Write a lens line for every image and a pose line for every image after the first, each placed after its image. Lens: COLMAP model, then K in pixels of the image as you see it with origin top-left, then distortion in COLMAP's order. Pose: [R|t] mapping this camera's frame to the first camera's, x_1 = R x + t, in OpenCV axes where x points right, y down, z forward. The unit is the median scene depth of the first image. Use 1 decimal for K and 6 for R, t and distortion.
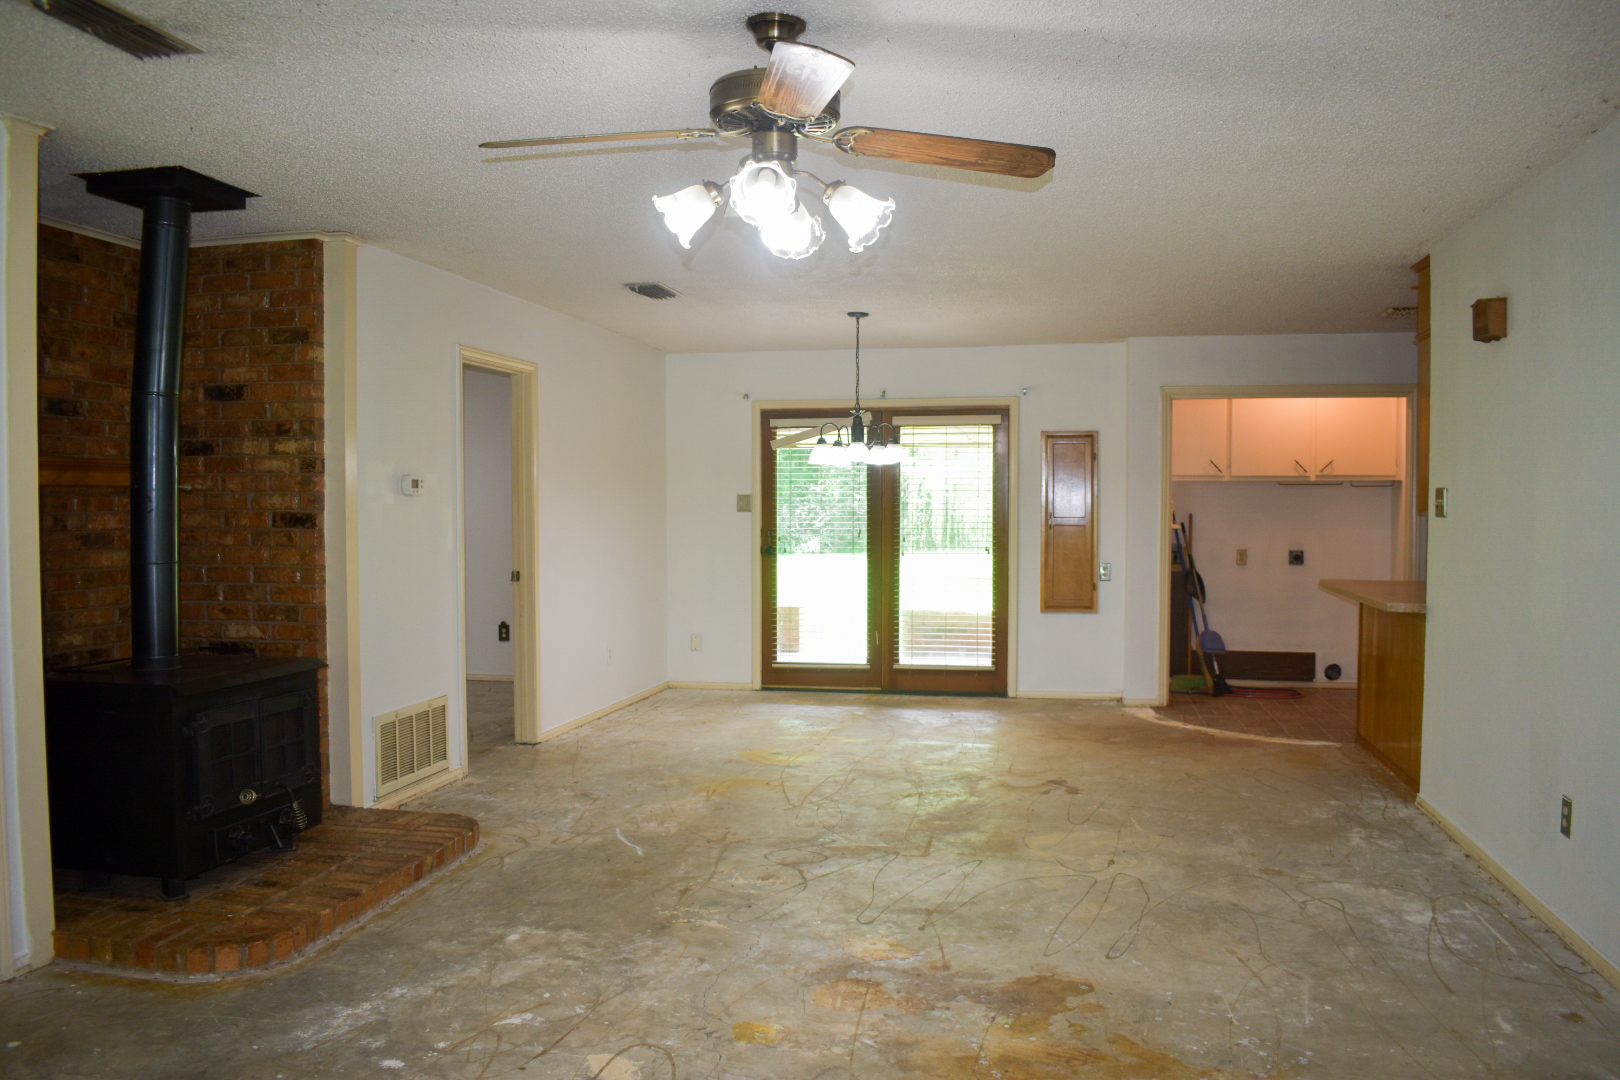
lens RADIAL K [[1263.5, 0, 814.4], [0, 1263.5, 542.6], [0, 0, 1]] dist [-0.095672, 0.015444]
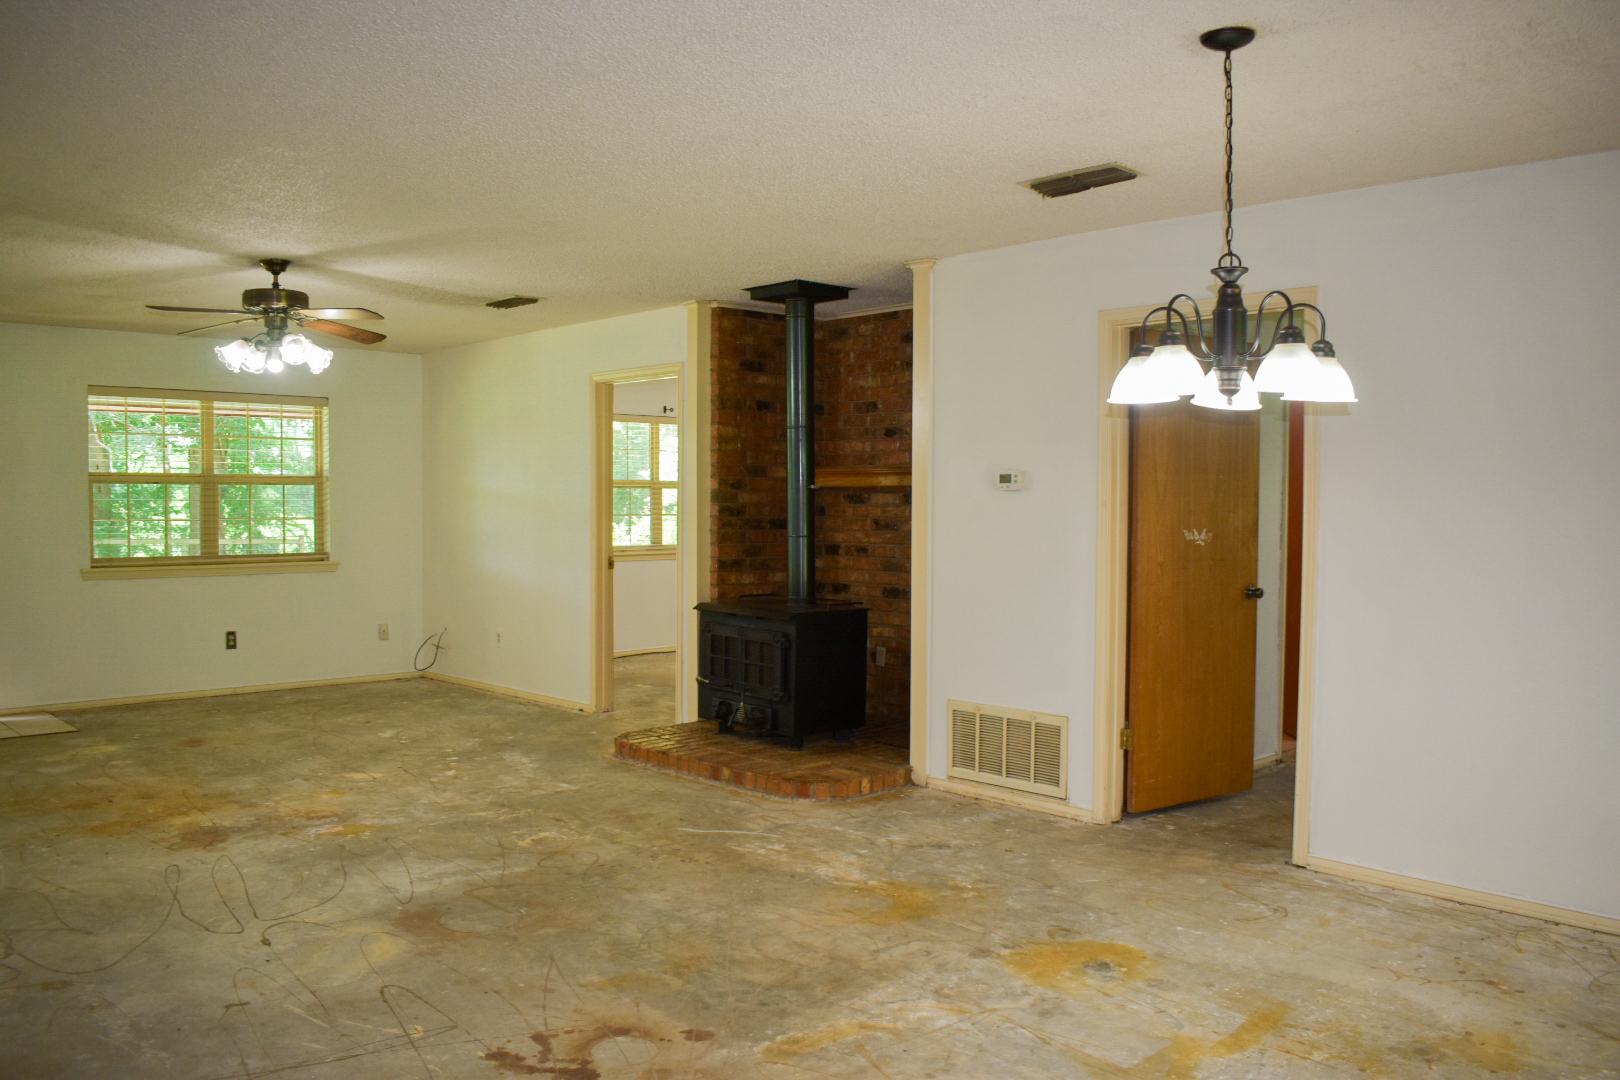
lens RADIAL K [[1254.1, 0, 798.0], [0, 1254.1, 547.5], [0, 0, 1]] dist [-0.087753, 0.007091]
pose [[-0.576394, 0.026164, -0.816753, 0.624124], [-0.030722, 0.998087, 0.053654, -0.045356], [0.816595, 0.056018, -0.574487, 1.586333]]
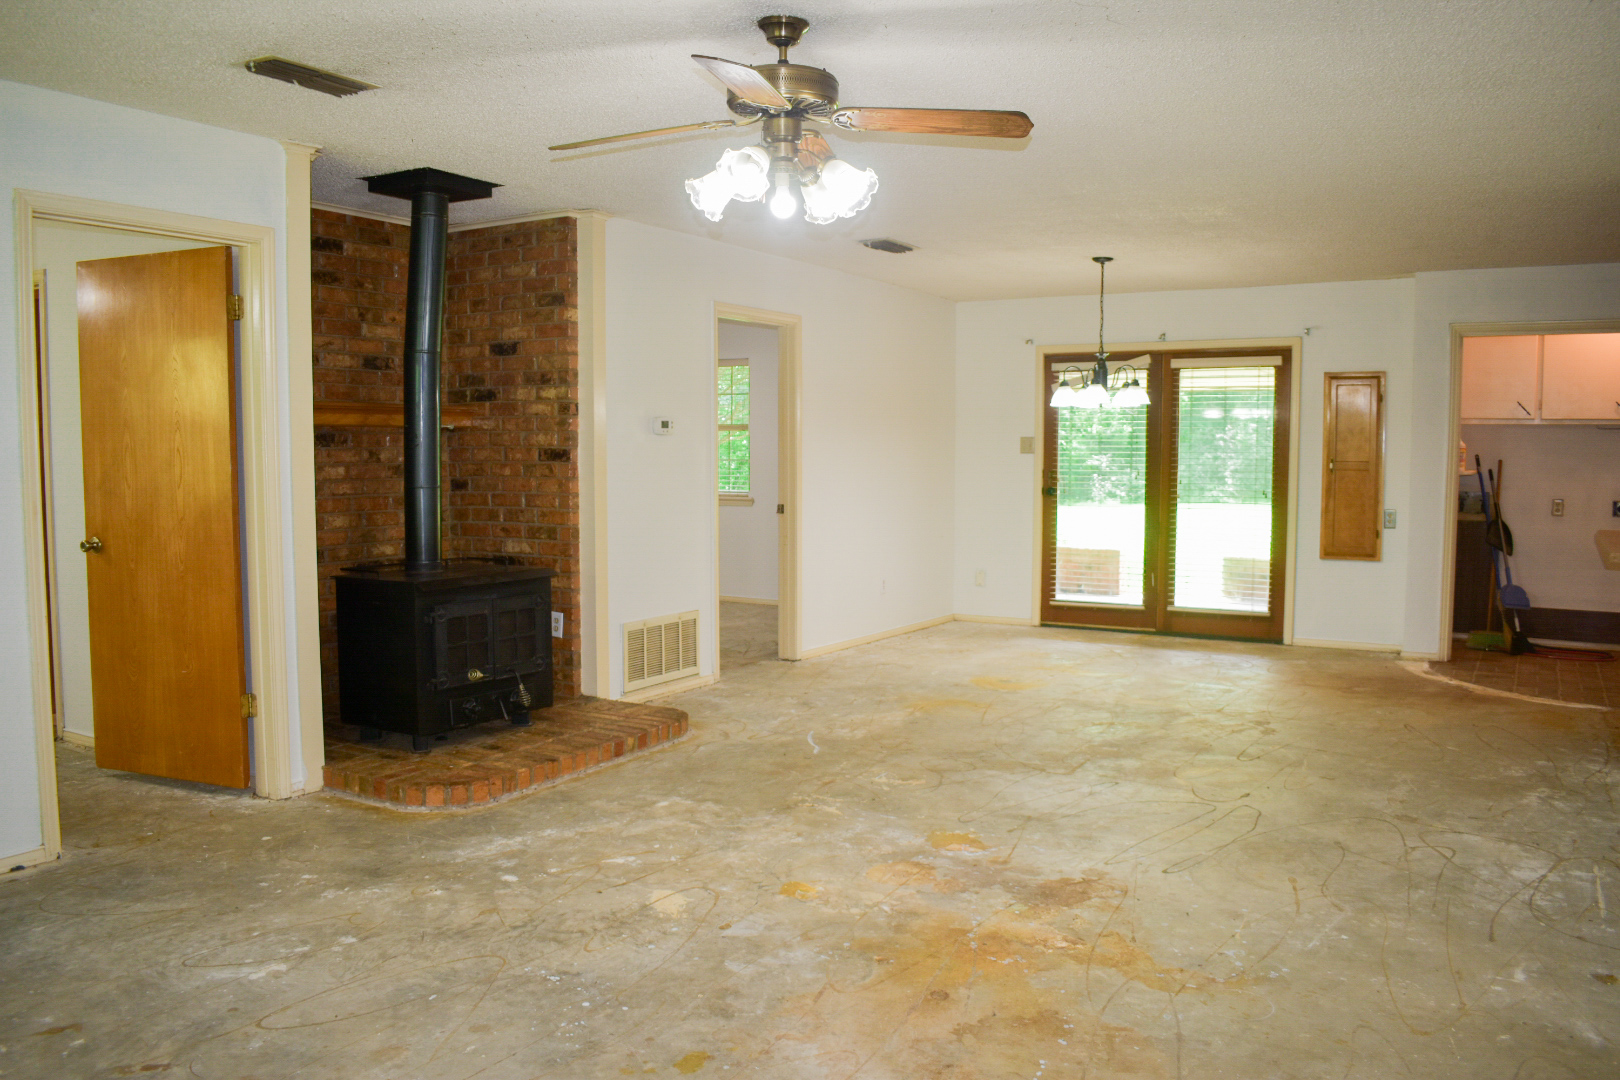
lens RADIAL K [[1263.5, 0, 814.4], [0, 1263.5, 542.6], [0, 0, 1]] dist [-0.095672, 0.015444]
pose [[0.944770, 0.027144, -0.326609, 0.214069], [-0.013392, 0.998929, 0.044281, 0.009212], [0.327461, -0.037461, 0.944122, -0.059907]]
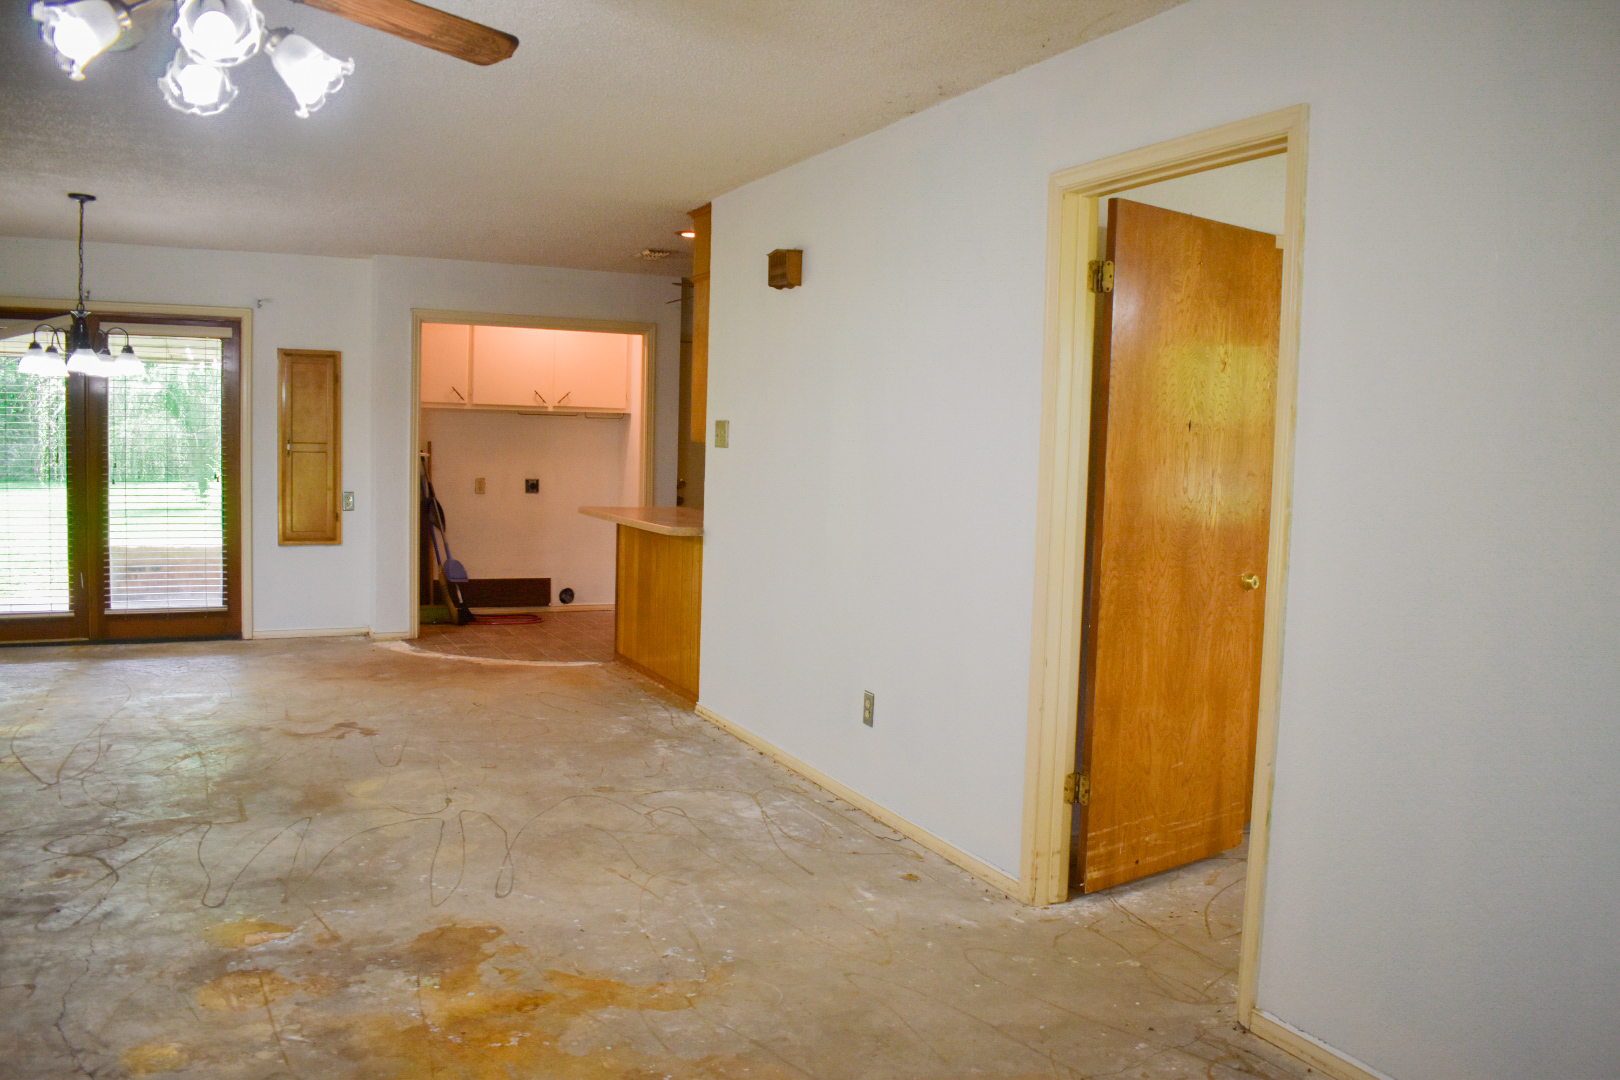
lens RADIAL K [[1263.5, 0, 814.4], [0, 1263.5, 542.6], [0, 0, 1]] dist [-0.095672, 0.015444]
pose [[0.790780, -0.026314, 0.611534, -0.113518], [-0.007645, 0.998573, 0.052855, 0.003824], [-0.612053, -0.046472, 0.789450, 0.070568]]
